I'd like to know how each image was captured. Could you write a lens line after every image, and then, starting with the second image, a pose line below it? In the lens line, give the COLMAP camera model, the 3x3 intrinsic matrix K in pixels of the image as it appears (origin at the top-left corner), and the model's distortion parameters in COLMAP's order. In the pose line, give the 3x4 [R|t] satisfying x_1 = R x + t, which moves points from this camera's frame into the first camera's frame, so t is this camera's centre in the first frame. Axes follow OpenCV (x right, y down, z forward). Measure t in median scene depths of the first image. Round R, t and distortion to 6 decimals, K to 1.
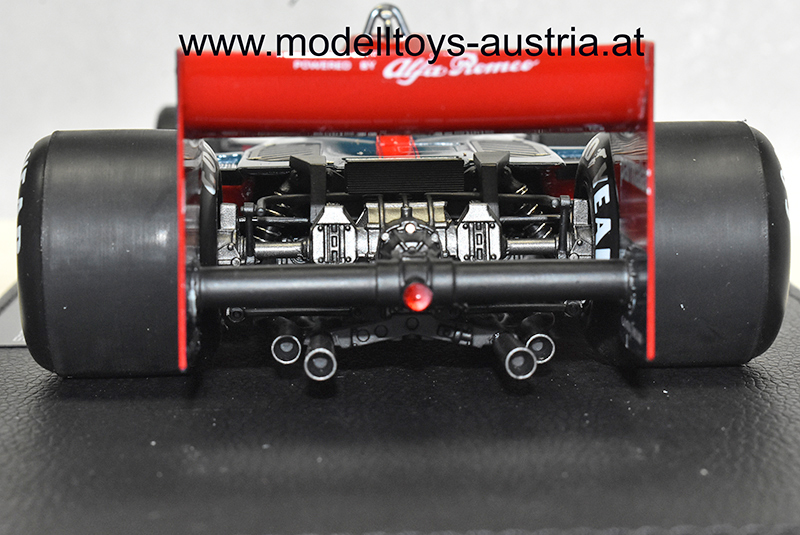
lens RADIAL K [[1756.7, 0, 400.0], [0, 1756.7, 267.5], [0, 0, 1]] dist [-0.000469, 0.091025]
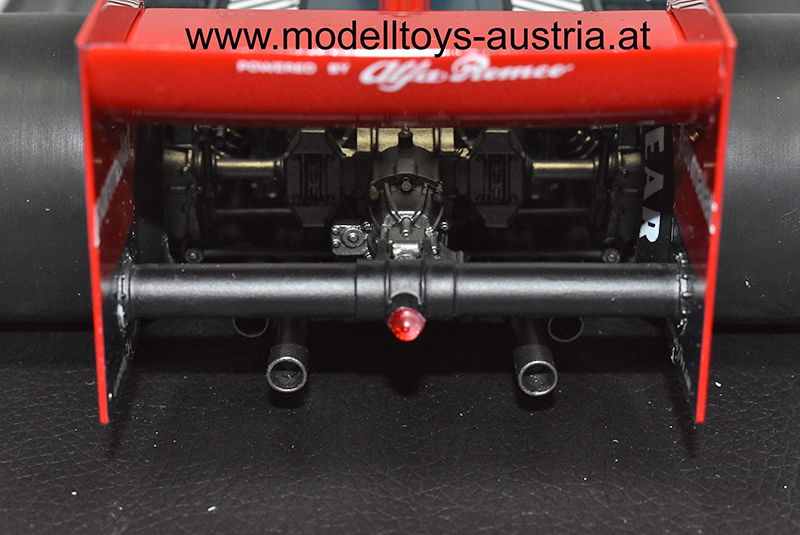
lens RADIAL K [[1756.7, 0, 400.0], [0, 1756.7, 267.5], [0, 0, 1]] dist [-0.000469, 0.091025]
pose [[0.999196, 0.029327, -0.027323, 0.028630], [-0.020469, 0.959418, 0.281244, -0.234385], [0.034463, -0.280459, 0.959247, 0.266976]]
